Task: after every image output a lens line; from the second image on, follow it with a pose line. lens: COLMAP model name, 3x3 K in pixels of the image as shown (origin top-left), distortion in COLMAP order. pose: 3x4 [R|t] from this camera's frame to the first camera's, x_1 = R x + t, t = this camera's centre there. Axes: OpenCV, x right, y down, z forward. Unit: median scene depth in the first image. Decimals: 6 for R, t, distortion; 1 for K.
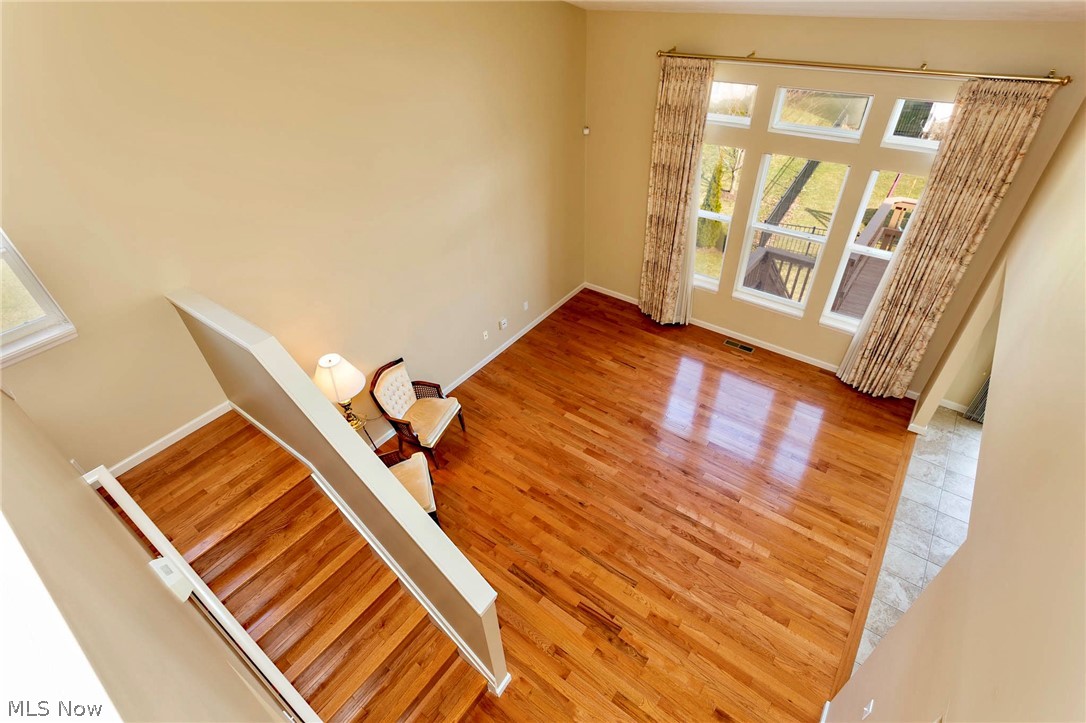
lens RADIAL K [[525.1, 0, 544.9], [0, 525.1, 337.2], [0, 0, 1]] dist [-0.000062, -0.000755]
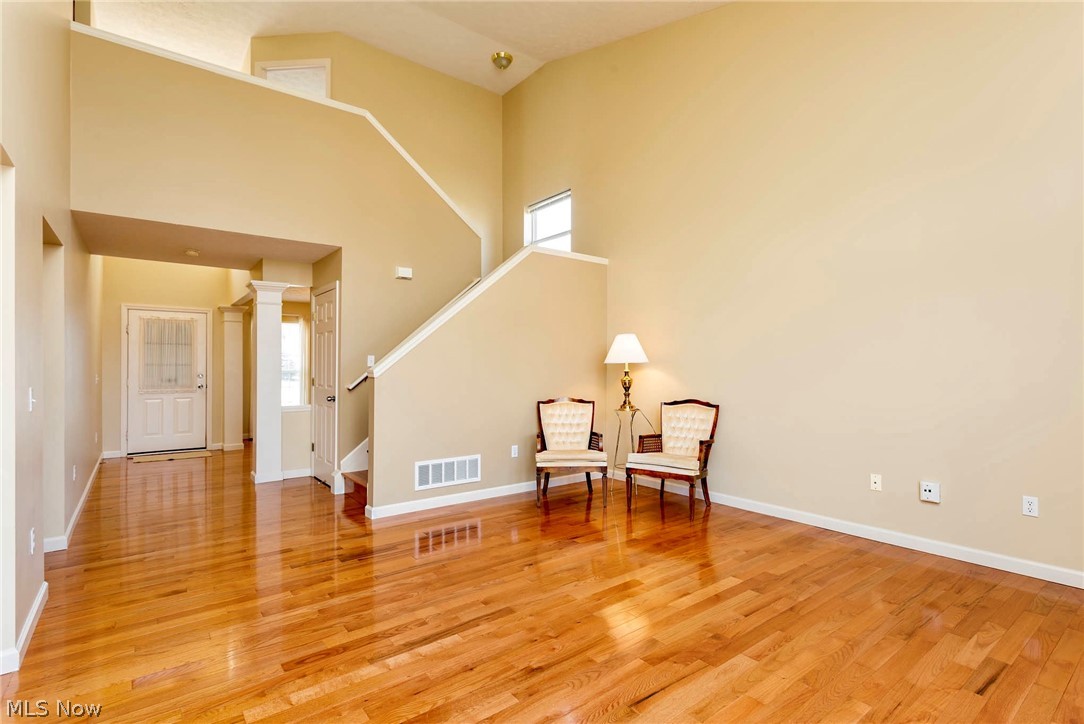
lens RADIAL K [[522.7, 0, 539.5], [0, 522.7, 363.4], [0, 0, 1]] dist [-0.000373, -0.000267]
pose [[-0.262662, 0.030922, -0.964392, 0.601926], [-0.566564, 0.804097, 0.180092, -0.002914], [0.781034, 0.593693, -0.193686, 0.881704]]
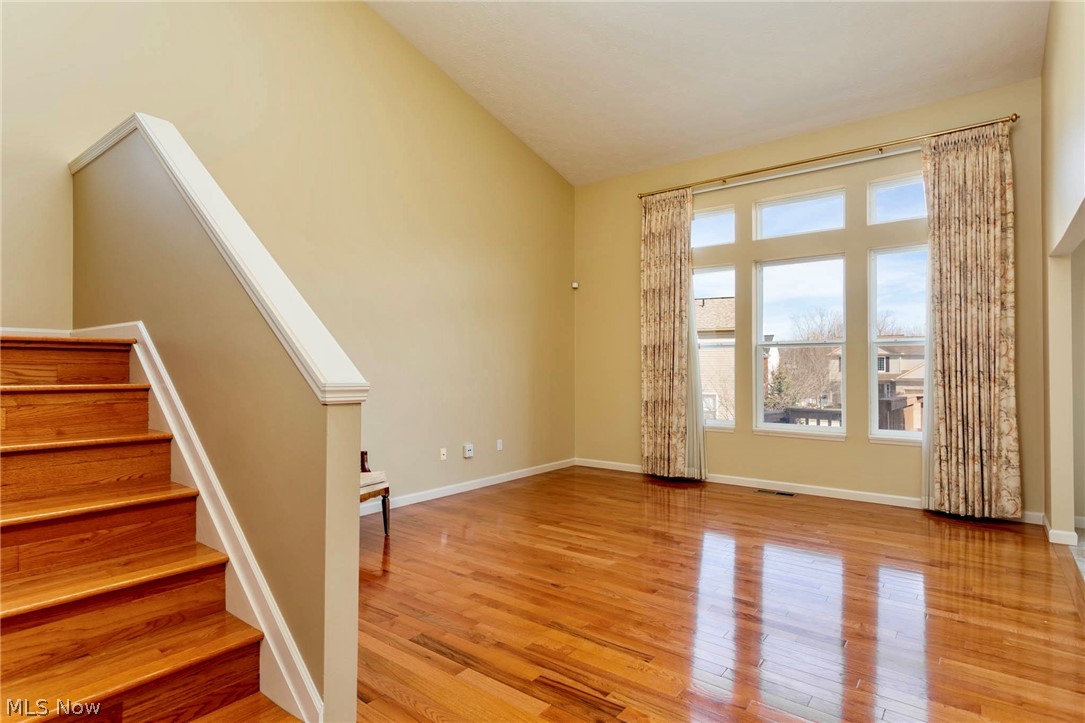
lens RADIAL K [[557.1, 0, 545.6], [0, 557.1, 347.2], [0, 0, 1]] dist [0.001049, 0.000377]
pose [[0.999114, 0.039556, -0.014378, 0.051066], [-0.039819, 0.777720, -0.627348, 0.450907], [-0.013634, 0.627365, 0.778606, 0.300406]]
